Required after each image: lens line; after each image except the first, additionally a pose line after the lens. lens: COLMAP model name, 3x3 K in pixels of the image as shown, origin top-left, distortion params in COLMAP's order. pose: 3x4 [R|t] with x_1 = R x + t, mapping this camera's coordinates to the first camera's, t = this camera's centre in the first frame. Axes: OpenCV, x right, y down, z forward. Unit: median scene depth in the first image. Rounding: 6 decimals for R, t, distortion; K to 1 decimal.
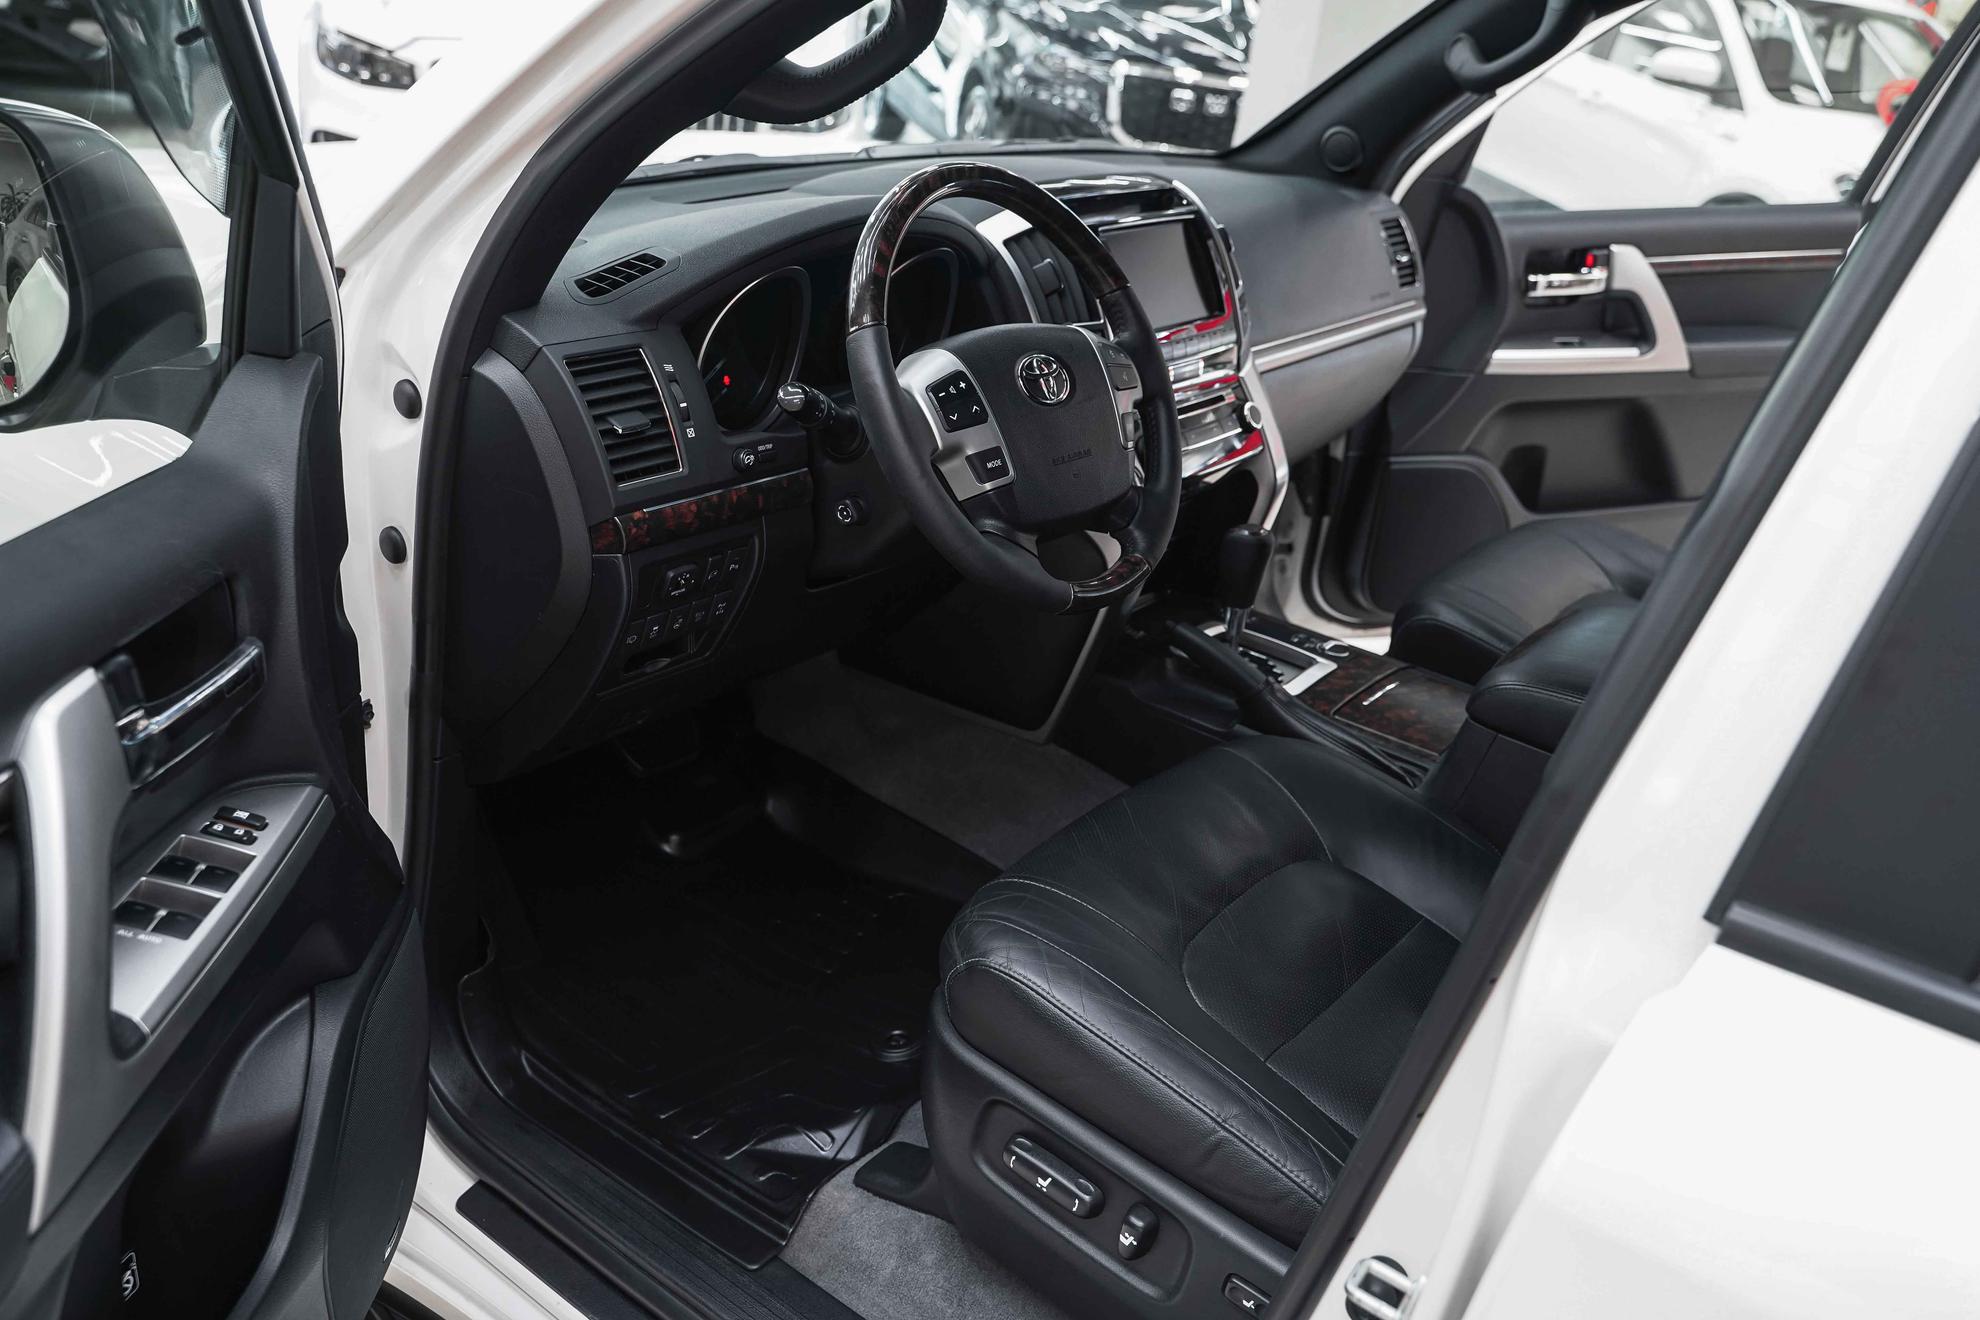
lens RADIAL K [[1635.5, 0, 990.0], [0, 1635.5, 660.0], [0, 0, 1]] dist [-0.010173, -0.005486]
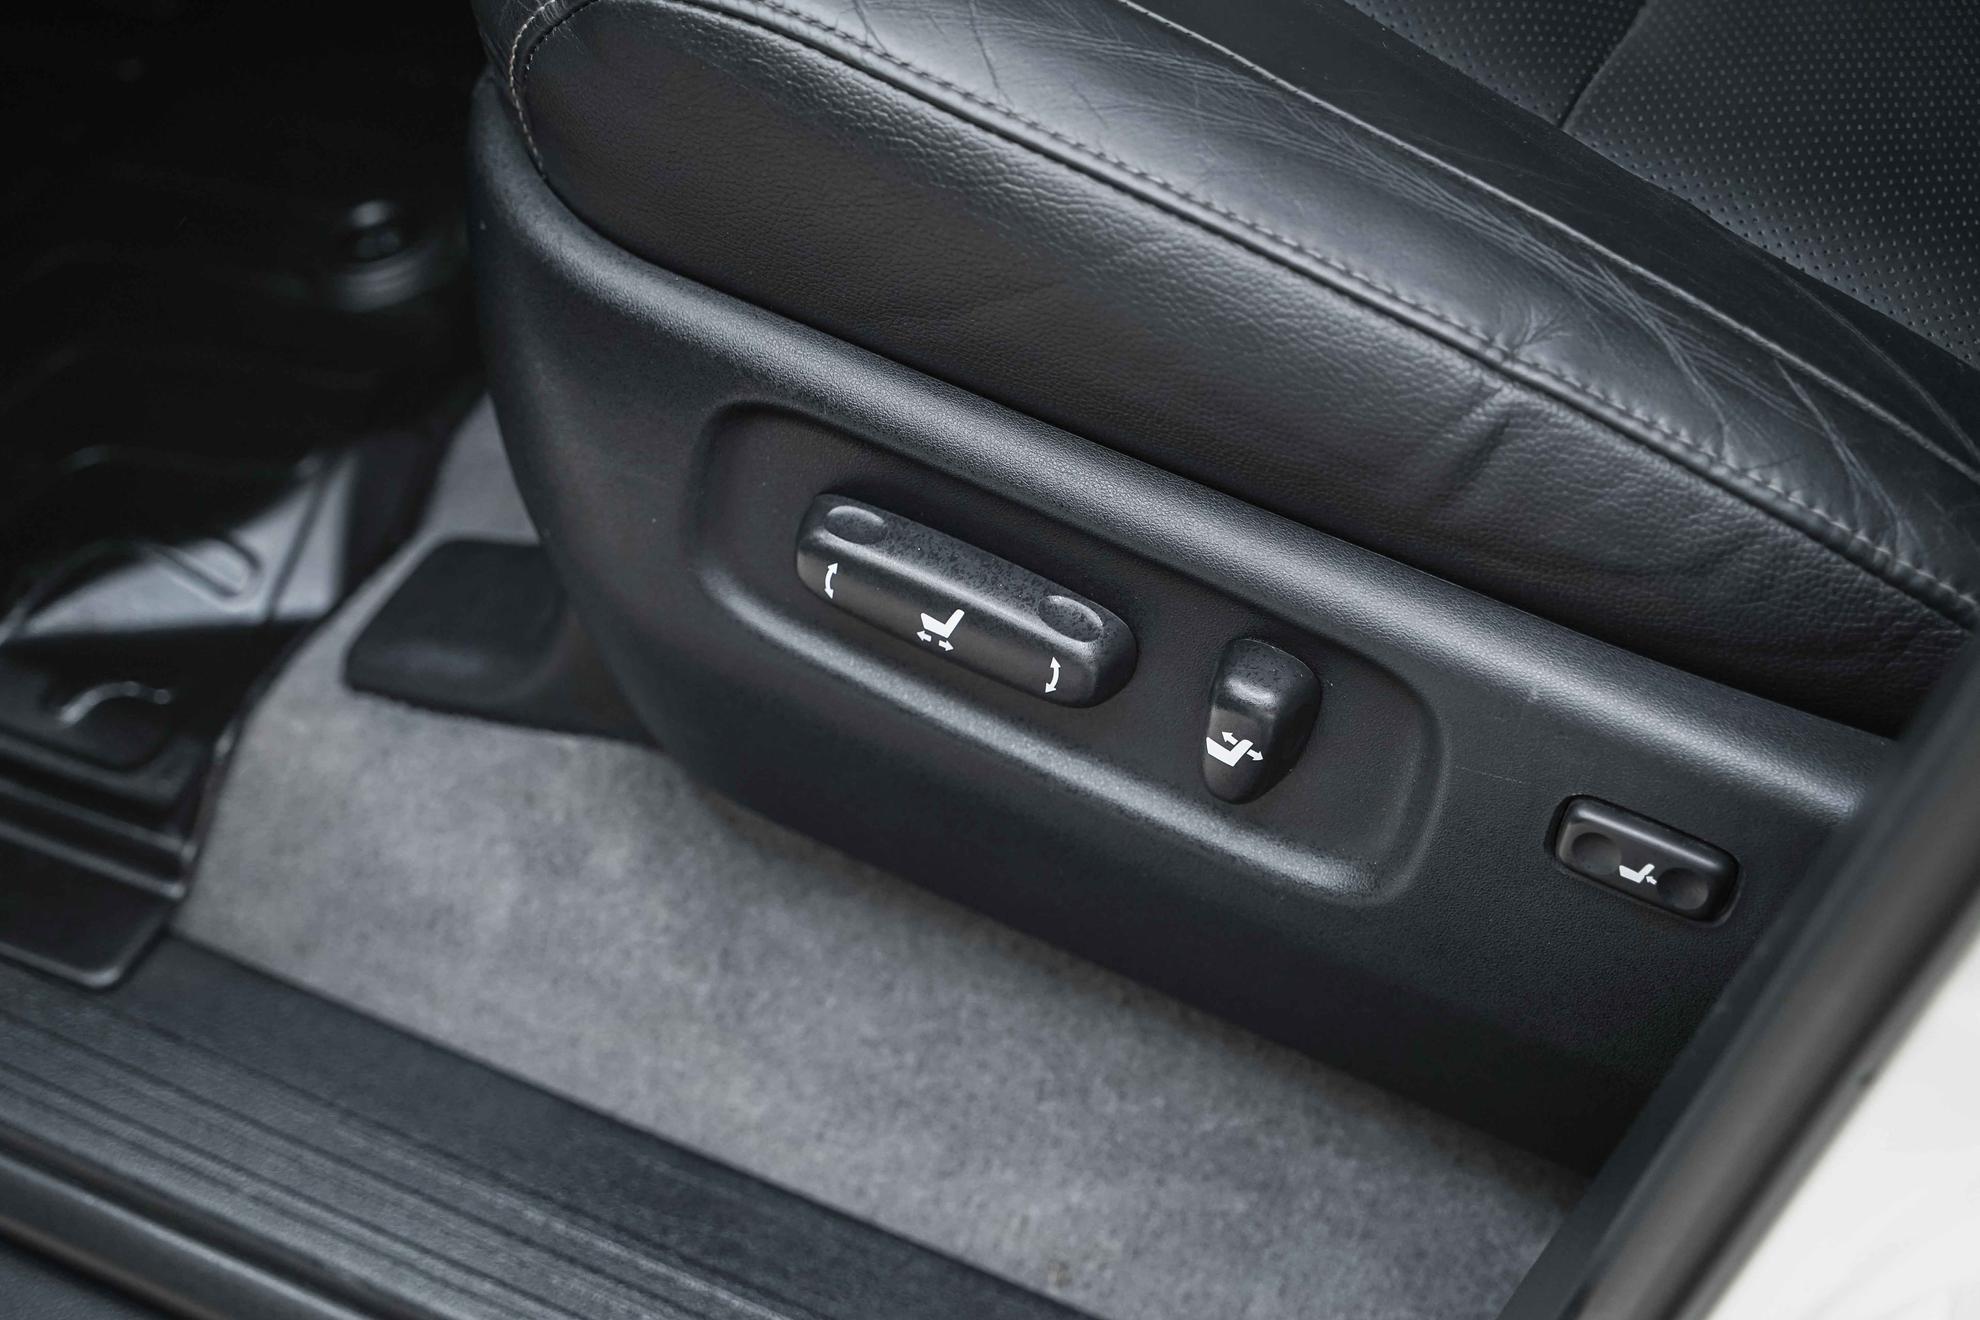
lens RADIAL K [[3646.5, 0, 990.0], [0, 3646.5, 660.0], [0, 0, 1]] dist [-0.027374, 0.189433]
pose [[0.976867, -0.194457, 0.088980, -0.021808], [0.145503, 0.909322, 0.389823, 0.048120], [-0.156715, -0.367859, 0.916581, 0.333338]]
